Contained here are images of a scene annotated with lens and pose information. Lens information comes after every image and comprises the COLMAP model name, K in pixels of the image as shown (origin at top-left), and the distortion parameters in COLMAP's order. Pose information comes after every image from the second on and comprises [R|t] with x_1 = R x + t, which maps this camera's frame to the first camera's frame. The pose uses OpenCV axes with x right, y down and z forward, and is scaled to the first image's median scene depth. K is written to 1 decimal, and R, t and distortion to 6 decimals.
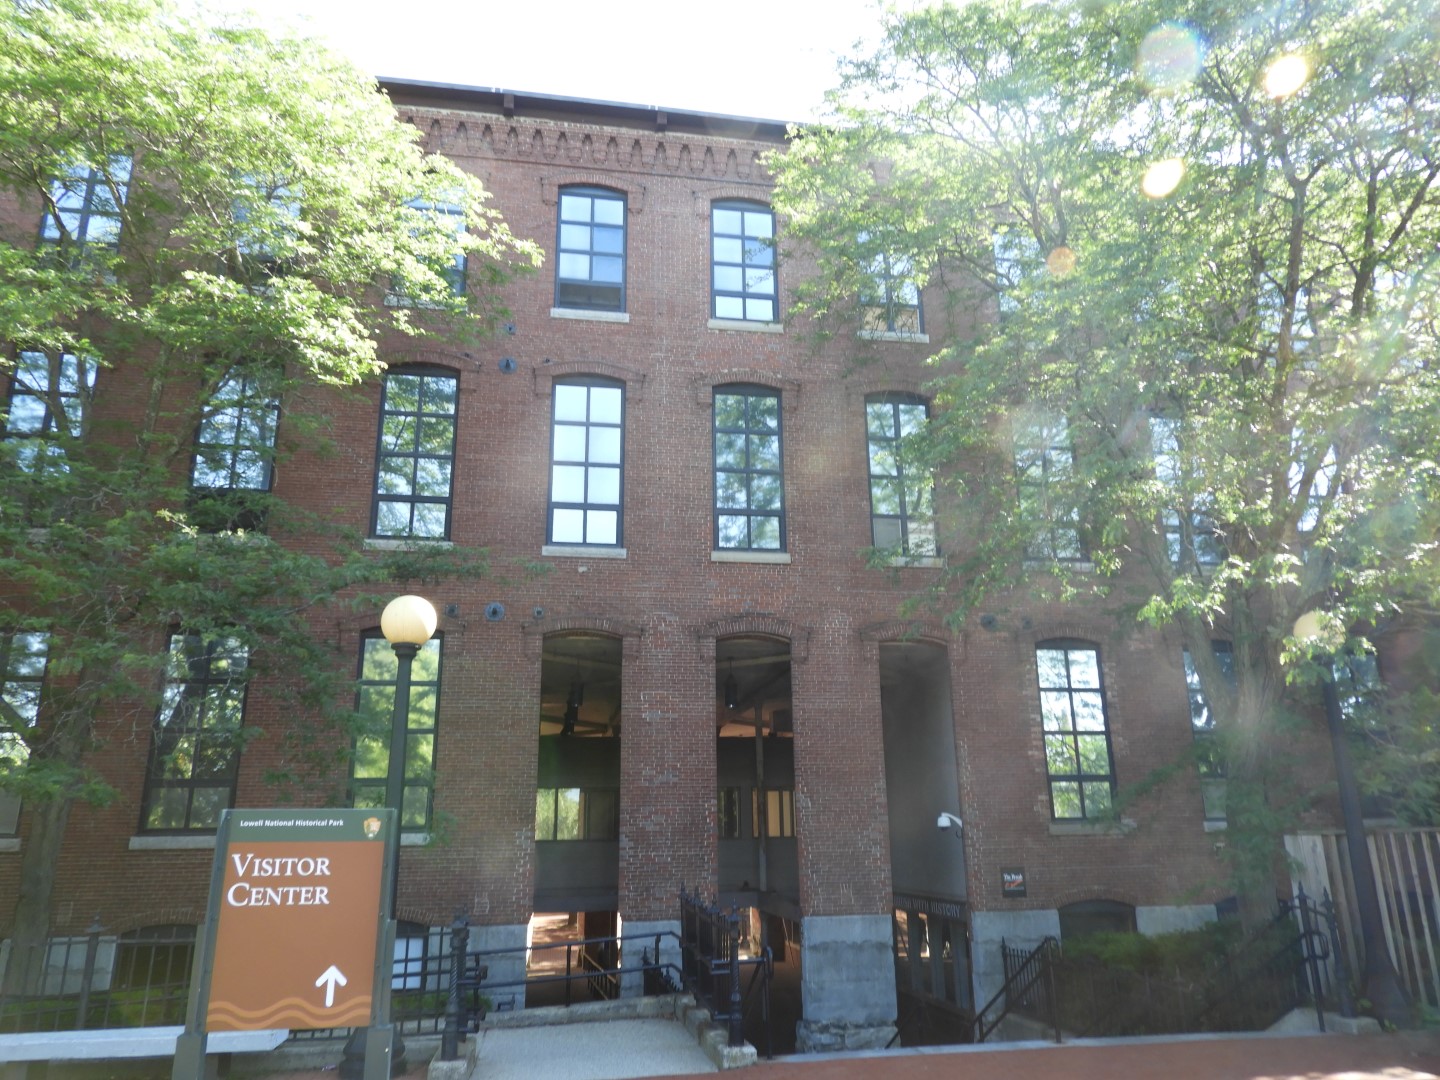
lens RADIAL K [[1016.3, 0, 718.9], [0, 1016.3, 540.0], [0, 0, 1]] dist [0.004828, -0.005448]
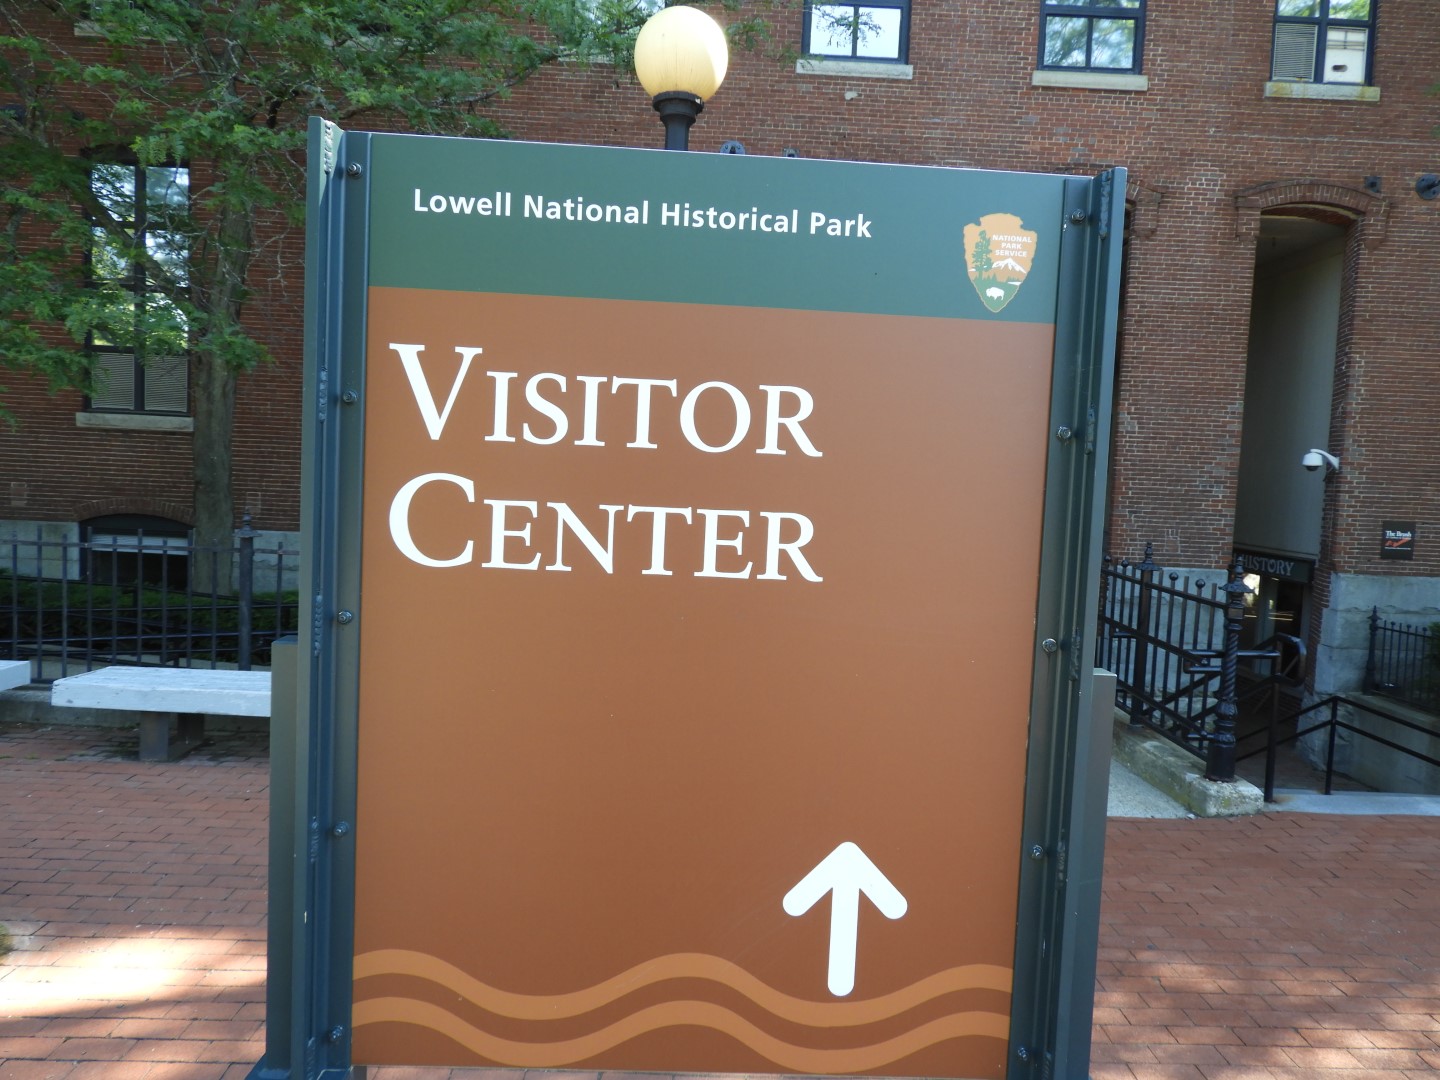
lens RADIAL K [[1016.3, 0, 721.1], [0, 1016.3, 539.0], [0, 0, 1]] dist [0.004828, -0.005448]
pose [[0.987035, 0.065086, -0.146719, -0.364318], [-0.009657, 0.936519, 0.350485, 0.264366], [0.160216, -0.344524, 0.925005, 0.775723]]
